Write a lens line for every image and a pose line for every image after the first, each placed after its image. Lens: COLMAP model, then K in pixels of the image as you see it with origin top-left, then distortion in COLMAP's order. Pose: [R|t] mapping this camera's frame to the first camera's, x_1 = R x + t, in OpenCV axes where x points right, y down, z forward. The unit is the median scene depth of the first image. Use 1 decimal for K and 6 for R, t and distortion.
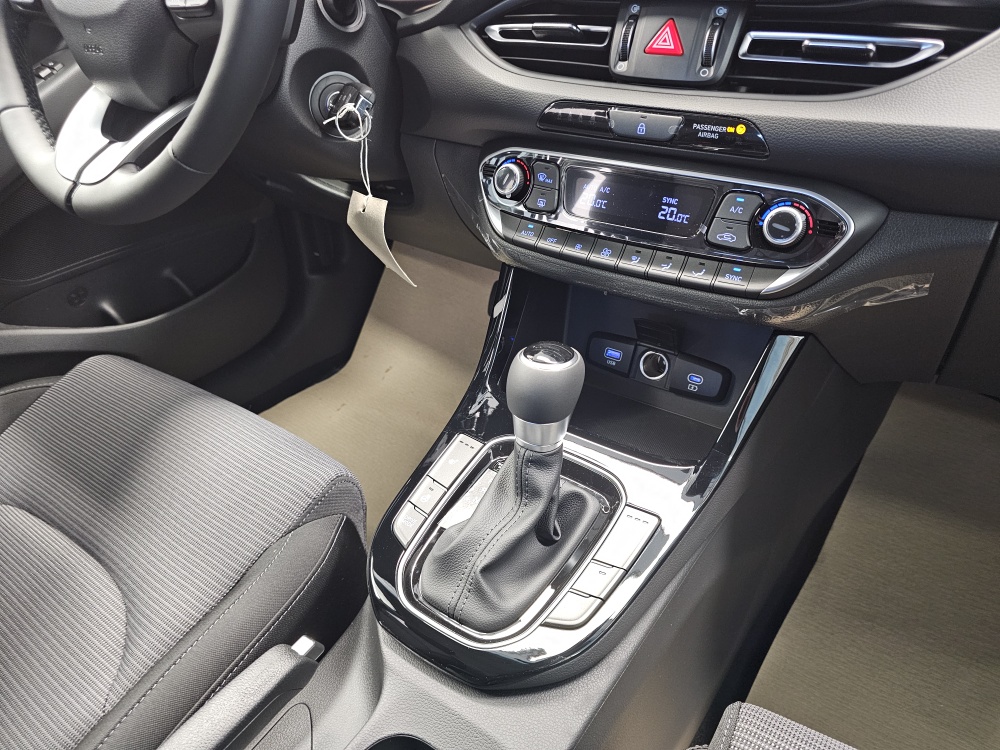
lens RADIAL K [[682.1, 0, 486.9], [0, 682.1, 368.4], [0, 0, 1]] dist [0.040707, -0.063509]
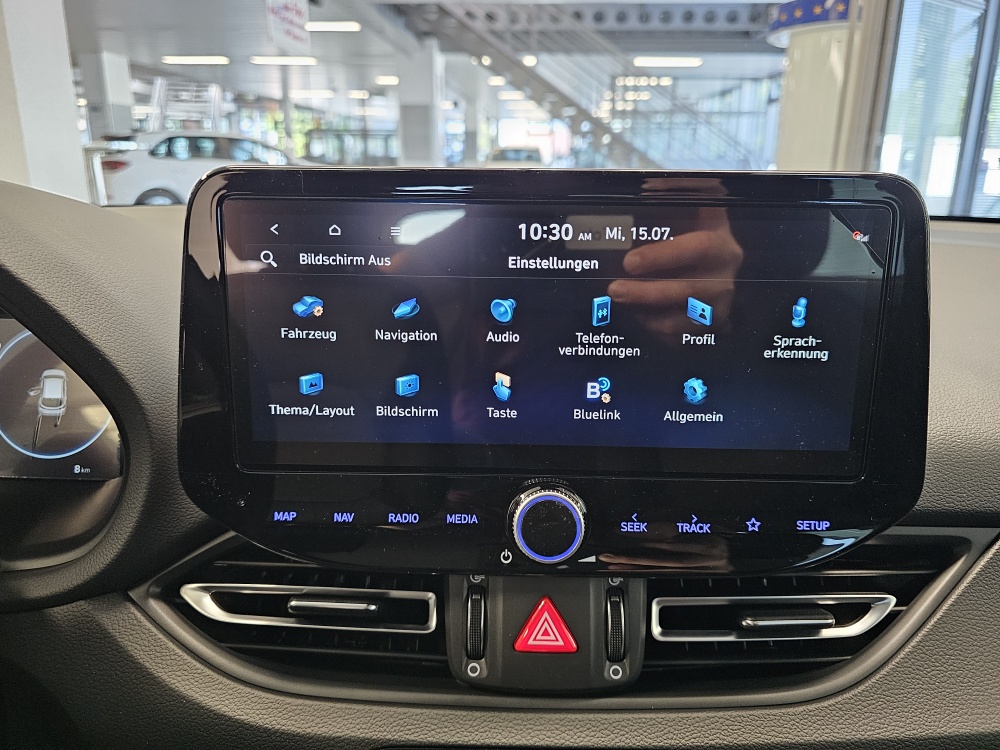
lens RADIAL K [[687.9, 0, 505.6], [0, 687.9, 355.4], [0, 0, 1]] dist [0.038056, -0.049858]
pose [[0.816825, -0.106325, 0.567003, -0.104489], [0.273324, 0.936879, -0.218066, -0.586597], [-0.508027, 0.333097, 0.794327, 0.427416]]
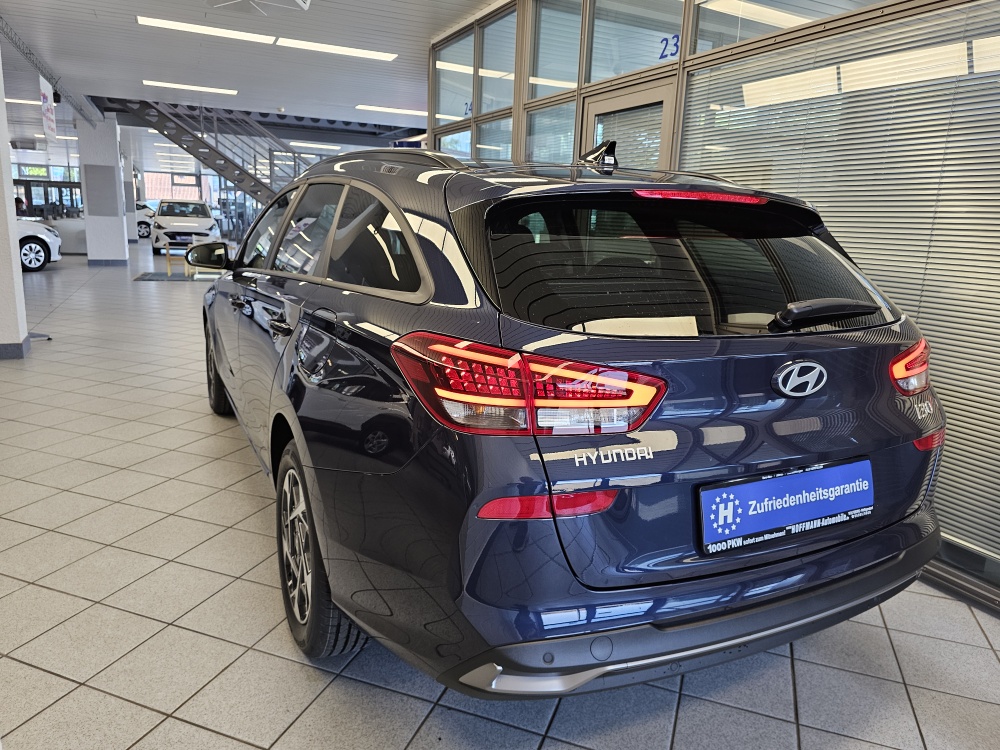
lens RADIAL K [[669.1, 0, 500.0], [0, 669.1, 375.0], [0, 0, 1]] dist [0.030818, -0.042123]
pose [[0.439530, -0.142023, 0.886929, -6.589701], [0.434306, 0.897928, -0.071442, 1.699872], [-0.786252, 0.416599, 0.456348, -3.473621]]
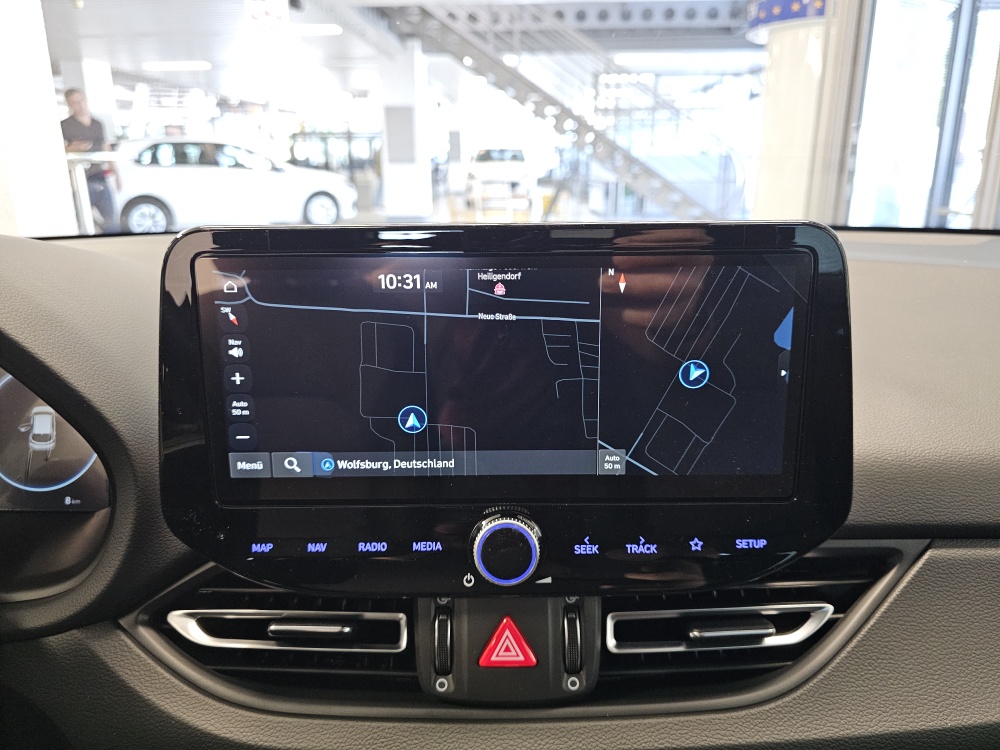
lens RADIAL K [[686.0, 0, 502.8], [0, 686.0, 357.8], [0, 0, 1]] dist [0.036138, -0.048381]
pose [[0.808459, -0.128808, 0.574284, -0.100381], [0.297401, 0.931425, -0.209760, -0.603404], [-0.507884, 0.340375, 0.791327, 0.361036]]
